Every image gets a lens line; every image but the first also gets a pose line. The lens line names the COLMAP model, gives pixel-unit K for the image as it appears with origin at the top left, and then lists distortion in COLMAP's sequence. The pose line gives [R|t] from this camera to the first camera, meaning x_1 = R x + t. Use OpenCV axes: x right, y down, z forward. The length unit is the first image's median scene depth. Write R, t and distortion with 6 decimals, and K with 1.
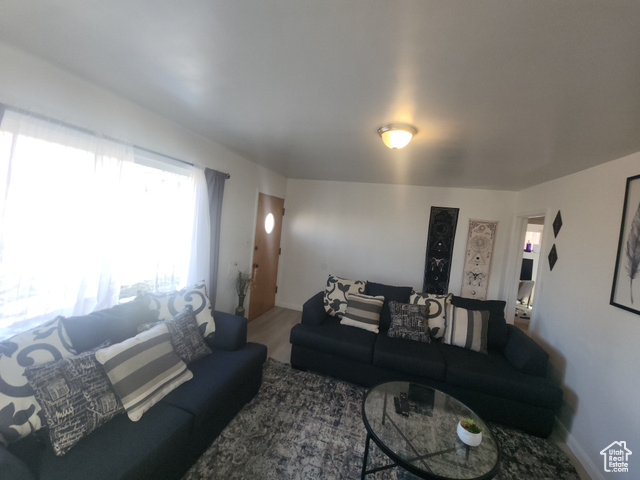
lens RADIAL K [[259.9, 0, 319.6], [0, 259.9, 239.9], [0, 0, 1]] dist [-0.008929, -0.002684]
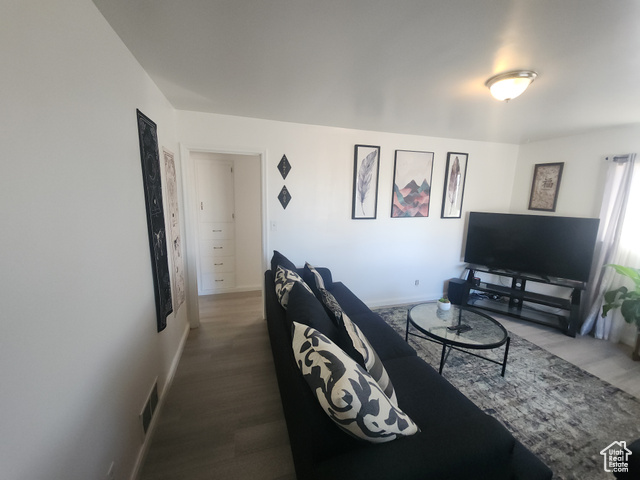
lens RADIAL K [[259.9, 0, 319.0], [0, 259.9, 236.8], [0, 0, 1]] dist [-0.008929, -0.002684]
pose [[-0.554192, -0.249477, 0.794124, -0.185624], [-0.030501, 0.959475, 0.280137, -0.127700], [-0.831830, 0.131028, -0.539343, 2.160024]]
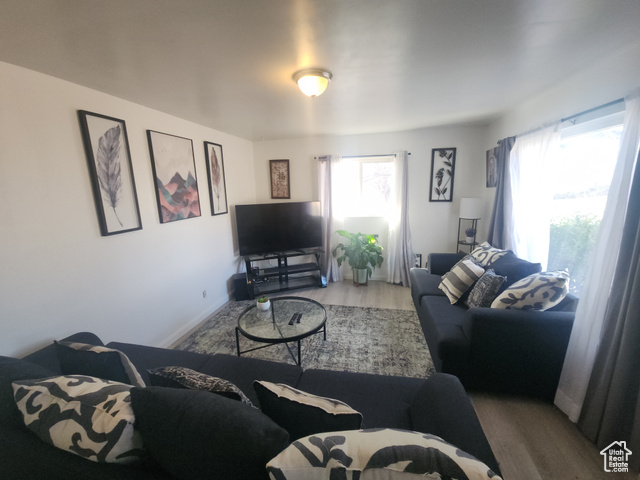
lens RADIAL K [[259.9, 0, 325.2], [0, 259.9, 237.4], [0, 0, 1]] dist [-0.008929, -0.002684]
pose [[-0.991732, -0.056423, -0.115256, 0.338957], [-0.082495, 0.968291, 0.235812, -0.075947], [0.098296, 0.243370, -0.964940, 2.123514]]
